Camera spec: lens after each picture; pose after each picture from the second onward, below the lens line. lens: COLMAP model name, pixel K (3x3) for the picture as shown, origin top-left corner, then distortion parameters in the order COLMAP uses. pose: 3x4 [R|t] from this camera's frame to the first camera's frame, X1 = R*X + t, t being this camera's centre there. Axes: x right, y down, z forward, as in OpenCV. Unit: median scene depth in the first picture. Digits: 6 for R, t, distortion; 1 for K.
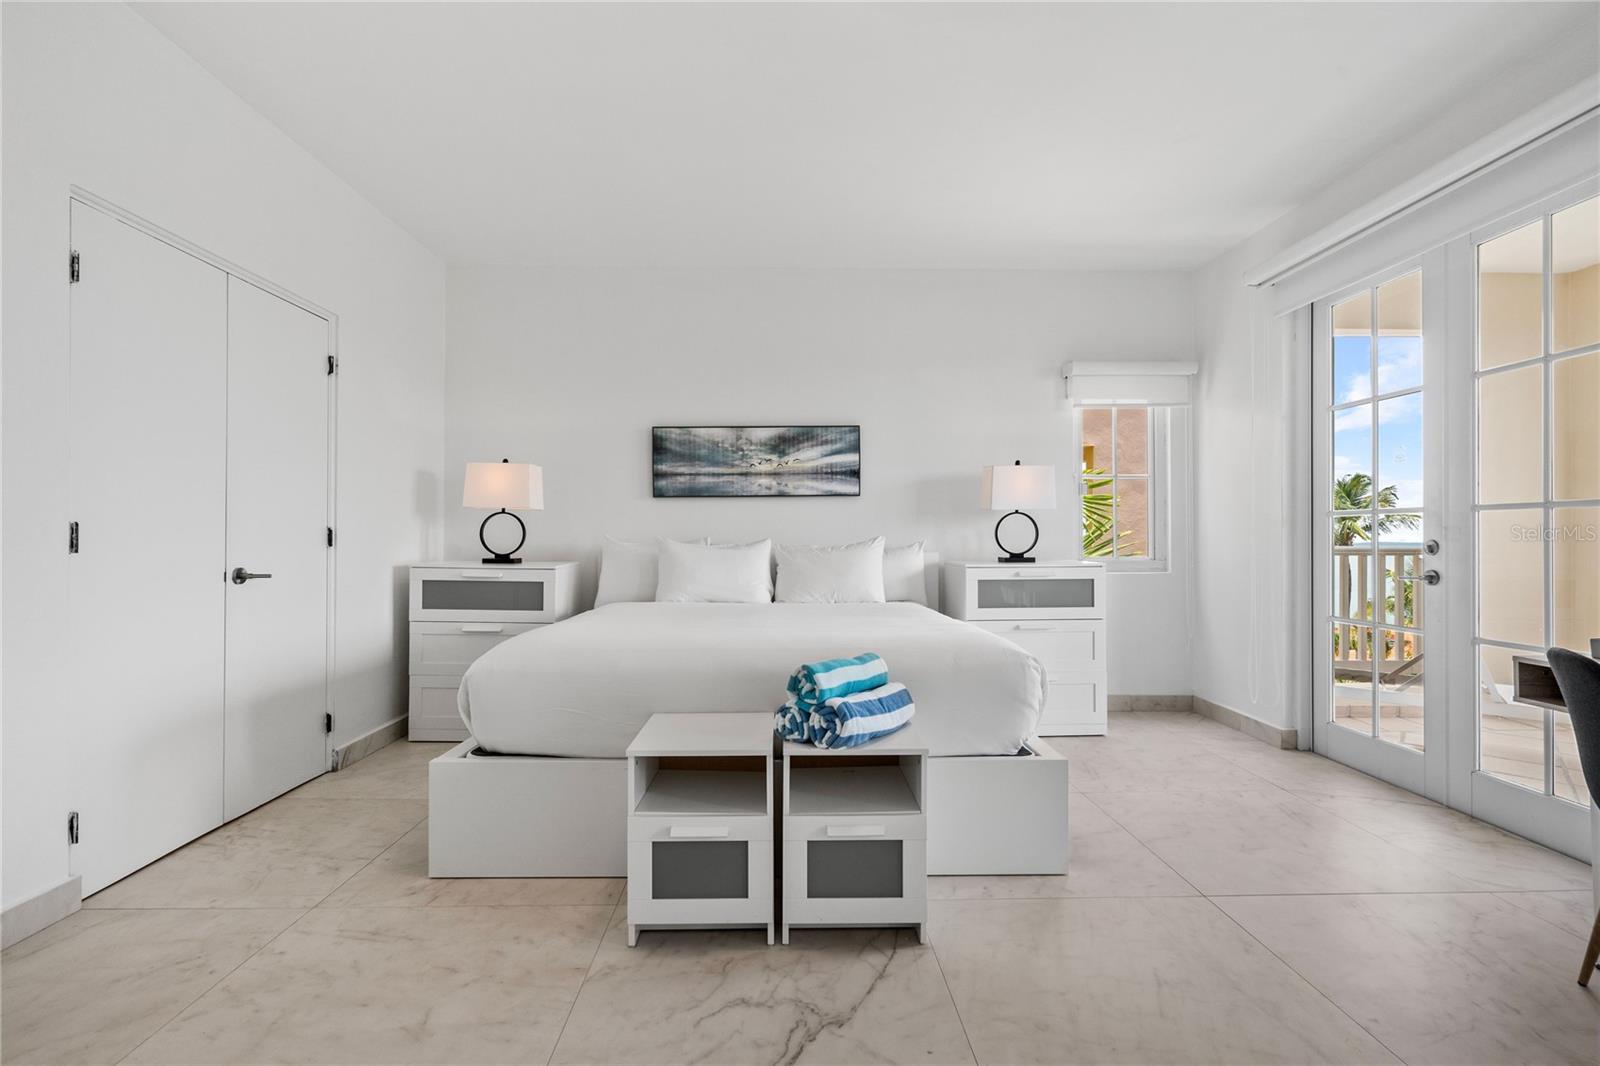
lens RADIAL K [[737.8, 0, 799.6], [0, 737.8, 531.6], [0, 0, 1]] dist [-0.000407, 0.001954]
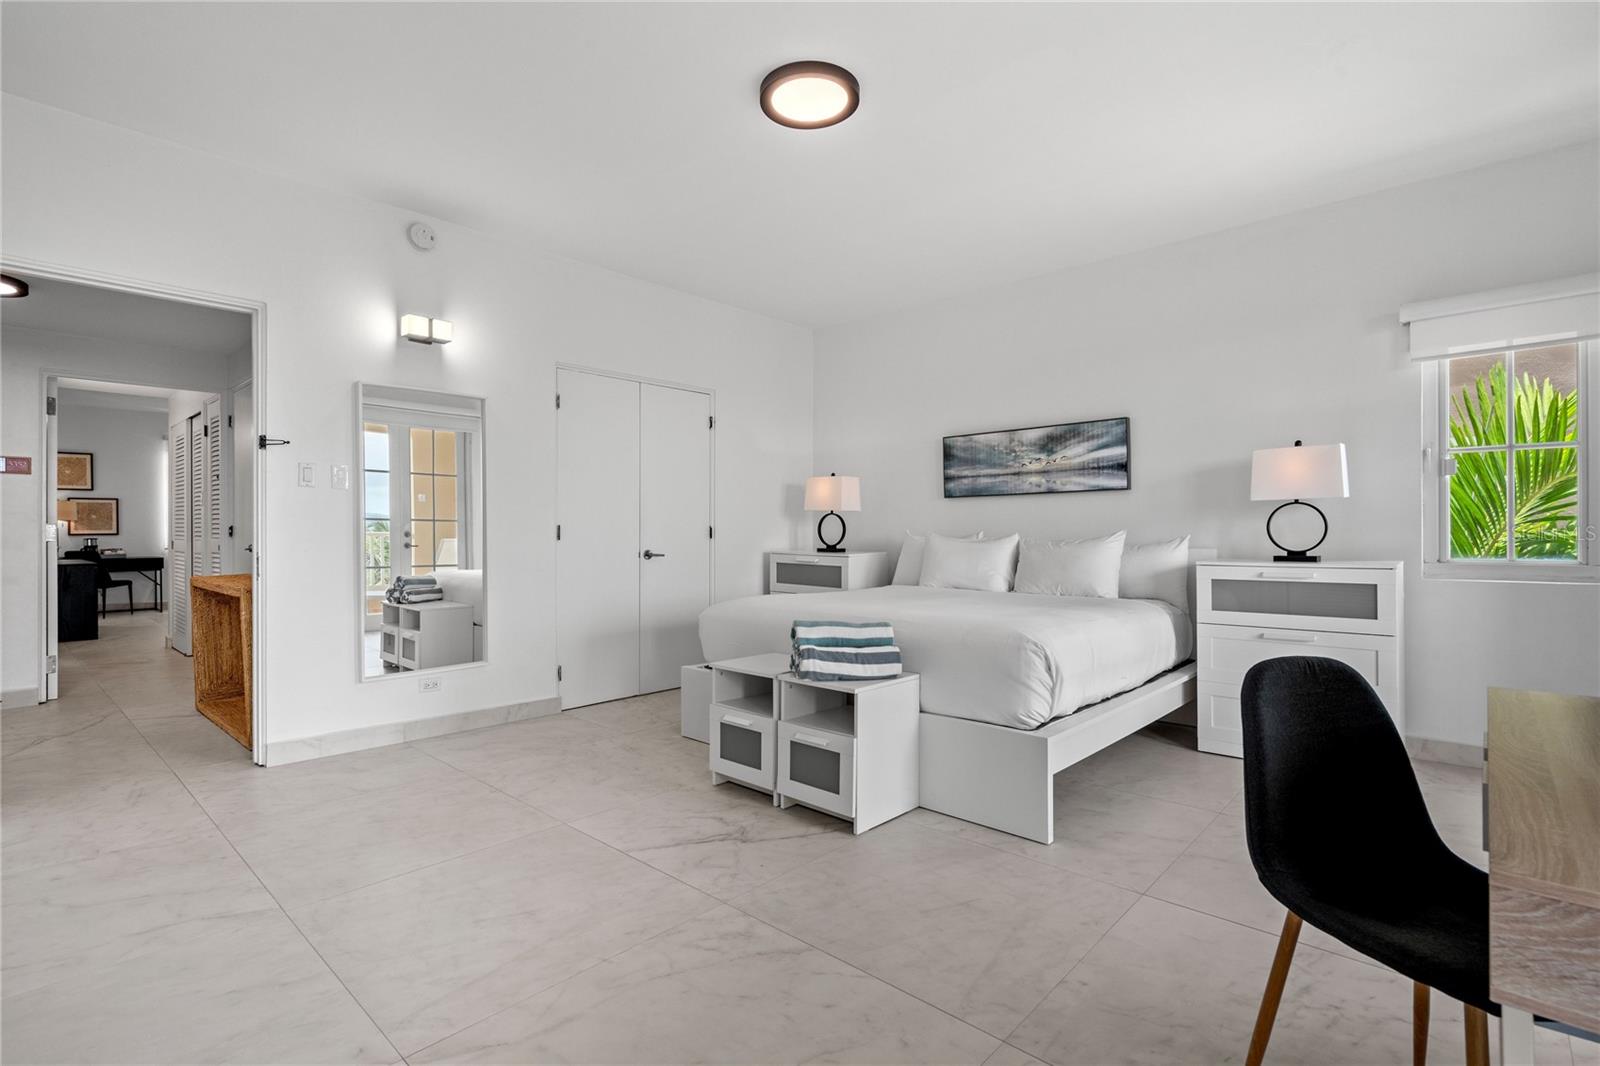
lens RADIAL K [[782.1, 0, 798.5], [0, 782.1, 531.6], [0, 0, 1]] dist [0.012700, 0.000409]
pose [[0.707458, -0.001451, -0.706754, 0.530097], [0.006127, 0.999973, 0.004081, 0.000054], [0.706729, -0.007218, 0.707448, -0.038252]]
